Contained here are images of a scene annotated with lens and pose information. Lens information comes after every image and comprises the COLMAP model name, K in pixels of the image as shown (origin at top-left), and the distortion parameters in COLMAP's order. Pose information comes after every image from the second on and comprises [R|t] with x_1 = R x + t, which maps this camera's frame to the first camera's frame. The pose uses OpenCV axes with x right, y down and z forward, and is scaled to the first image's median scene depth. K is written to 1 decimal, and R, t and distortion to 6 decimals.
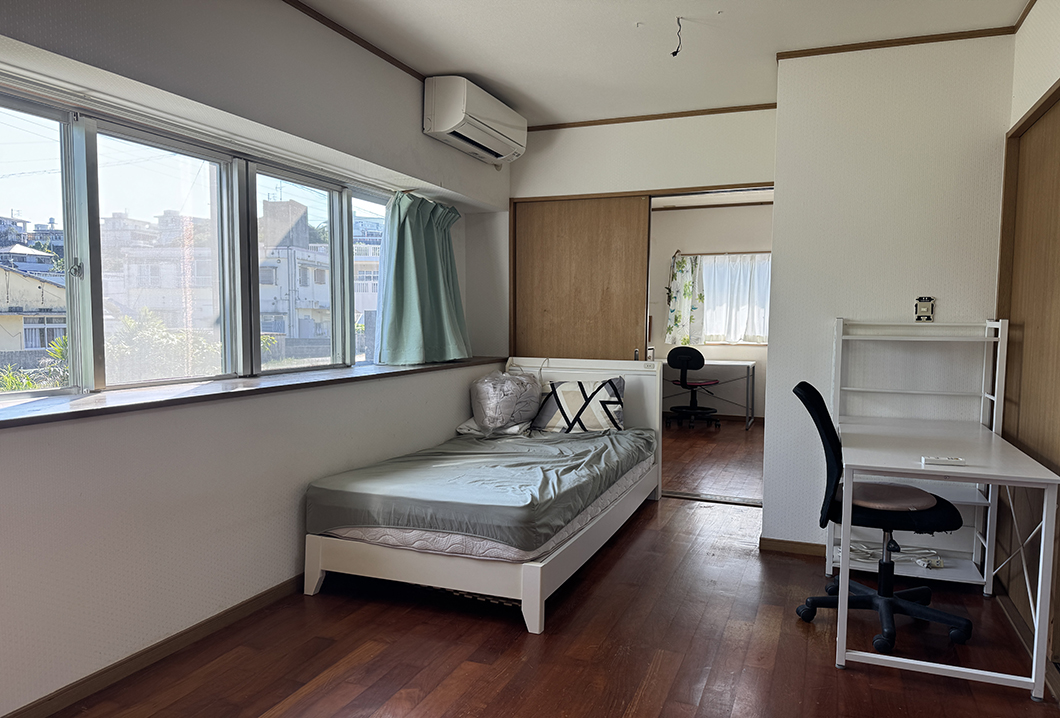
lens RADIAL K [[732.8, 0, 522.6], [0, 732.8, 364.2], [0, 0, 1]] dist [0.048461, -0.039481]
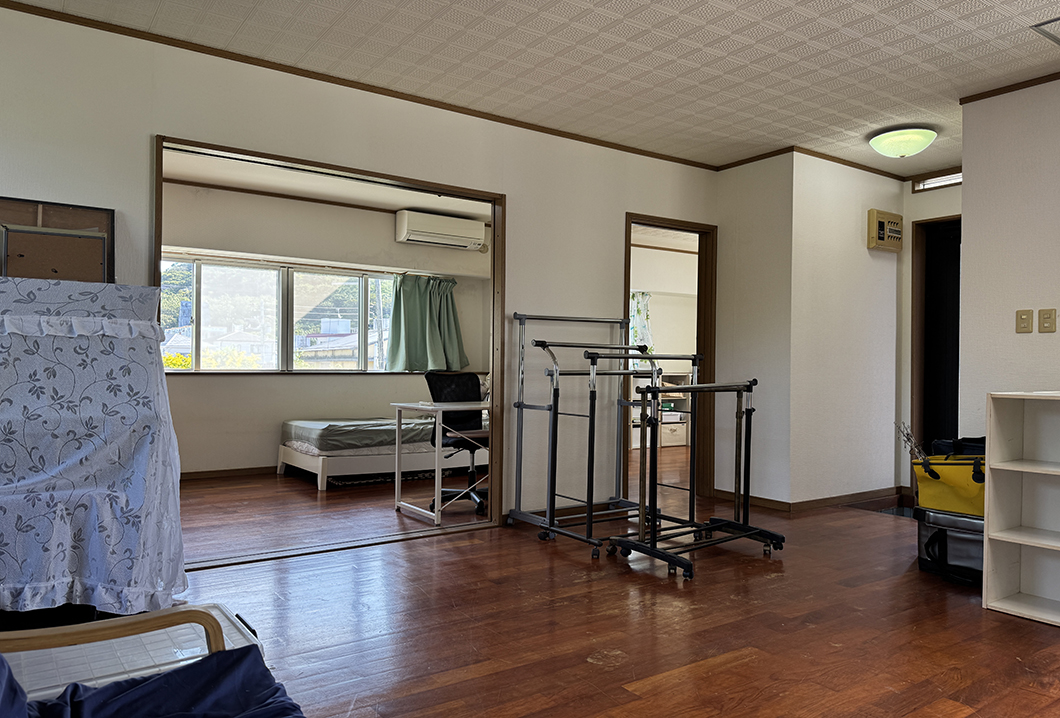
lens RADIAL K [[732.8, 0, 522.6], [0, 732.8, 364.2], [0, 0, 1]] dist [0.048461, -0.039481]
pose [[0.838522, 0.002059, -0.544864, 0.525055], [-0.039214, 0.997628, -0.056579, 0.034594], [0.543455, 0.068809, 0.836613, -0.144265]]
